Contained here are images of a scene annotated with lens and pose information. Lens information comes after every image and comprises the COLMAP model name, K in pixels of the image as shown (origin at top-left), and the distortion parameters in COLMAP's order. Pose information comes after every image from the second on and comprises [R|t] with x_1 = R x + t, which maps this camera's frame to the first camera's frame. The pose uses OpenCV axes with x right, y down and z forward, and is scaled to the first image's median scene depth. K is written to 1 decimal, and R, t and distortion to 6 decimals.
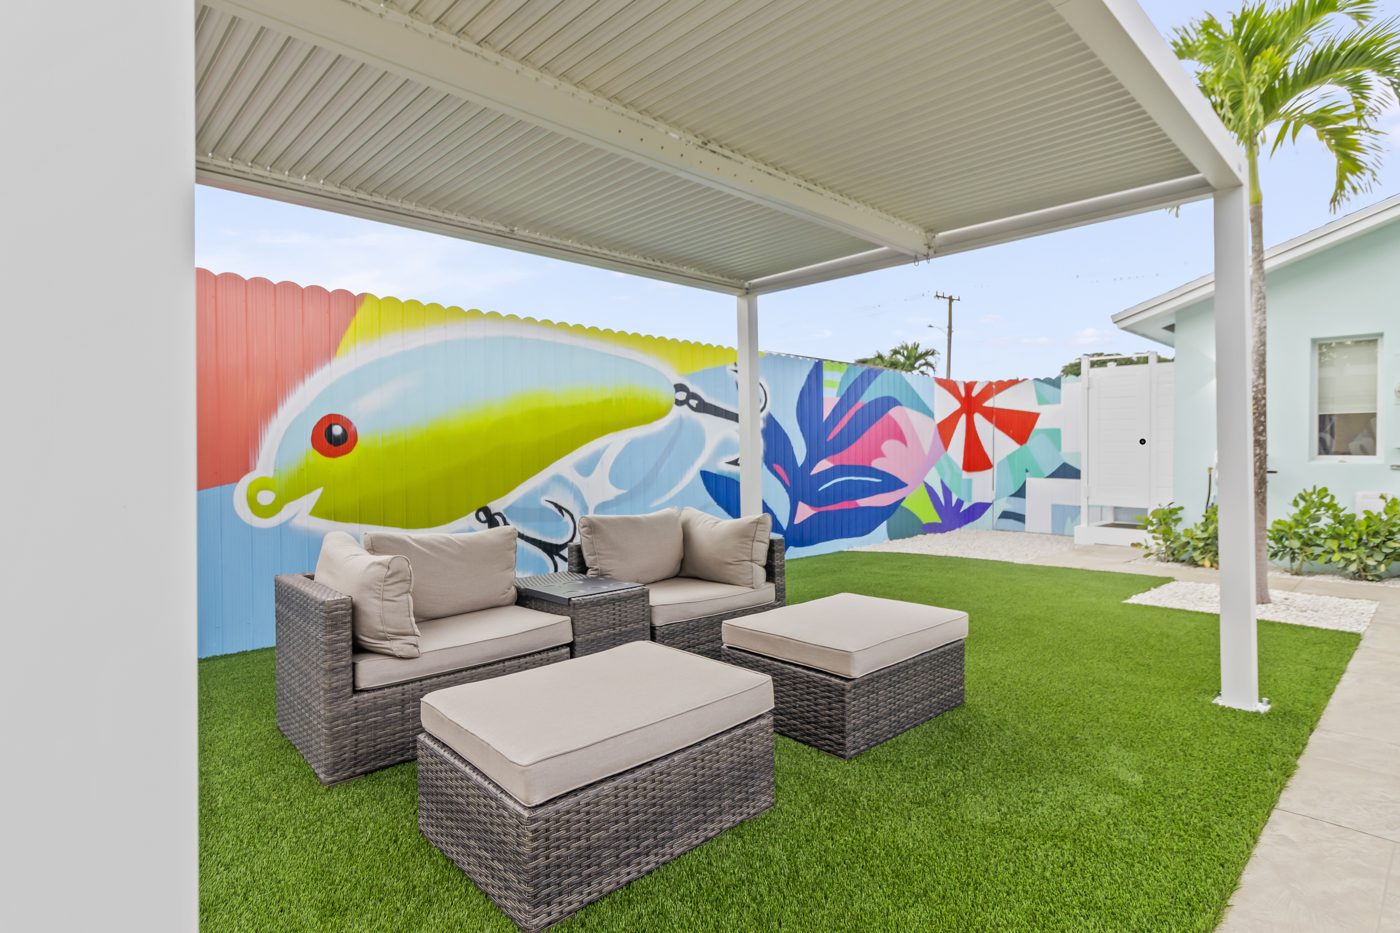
lens RADIAL K [[713.0, 0, 701.5], [0, 713.0, 463.4], [0, 0, 1]] dist [0.003662, -0.000795]
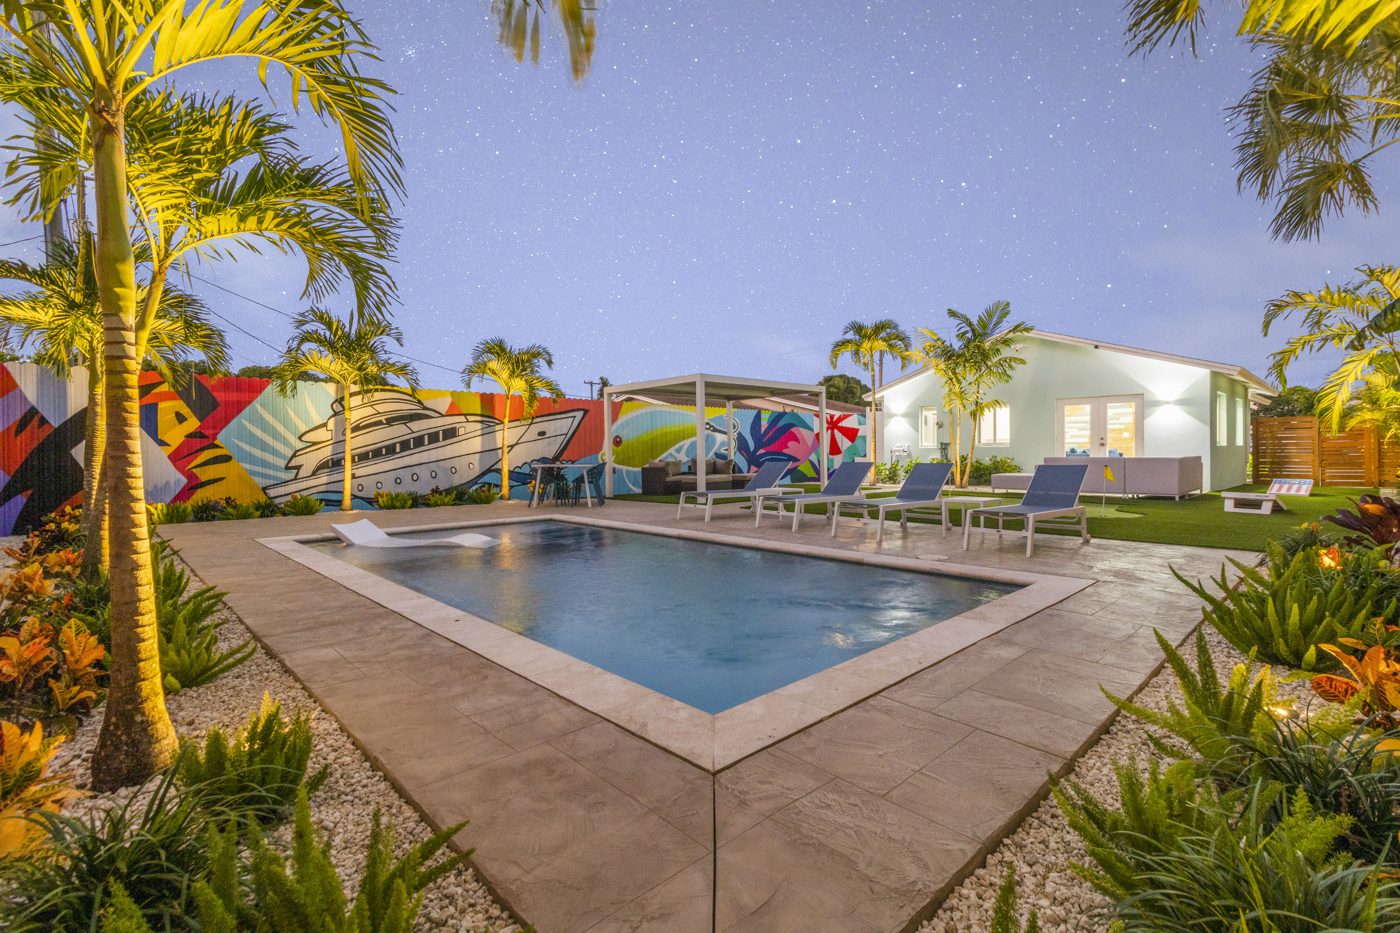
lens RADIAL K [[638.3, 0, 693.2], [0, 638.3, 458.5], [0, 0, 1]] dist [-0.000139, -0.000037]
pose [[0.999917, -0.006776, -0.010959, -0.048298], [0.006705, 0.999957, -0.006473, 0.041344], [0.011003, 0.006399, 0.999919, -1.279299]]
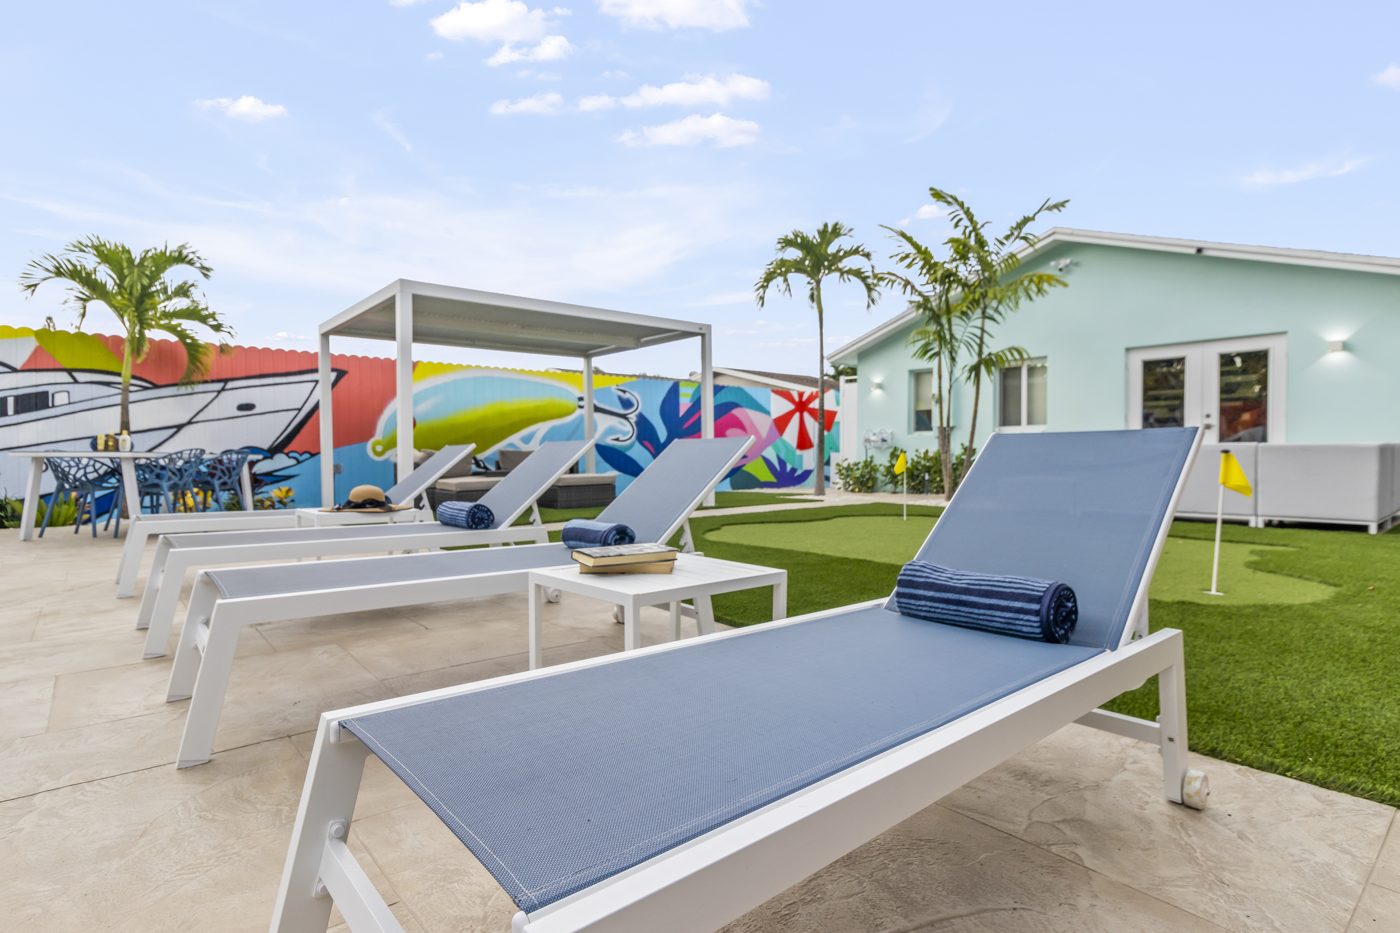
lens RADIAL K [[713.0, 0, 703.6], [0, 713.0, 465.1], [0, 0, 1]] dist [0.003662, -0.000795]
pose [[0.998618, -0.004548, -0.052359, 0.315873], [0.004435, 0.999988, -0.002272, 0.060083], [0.052369, 0.002036, 0.998626, -0.699768]]
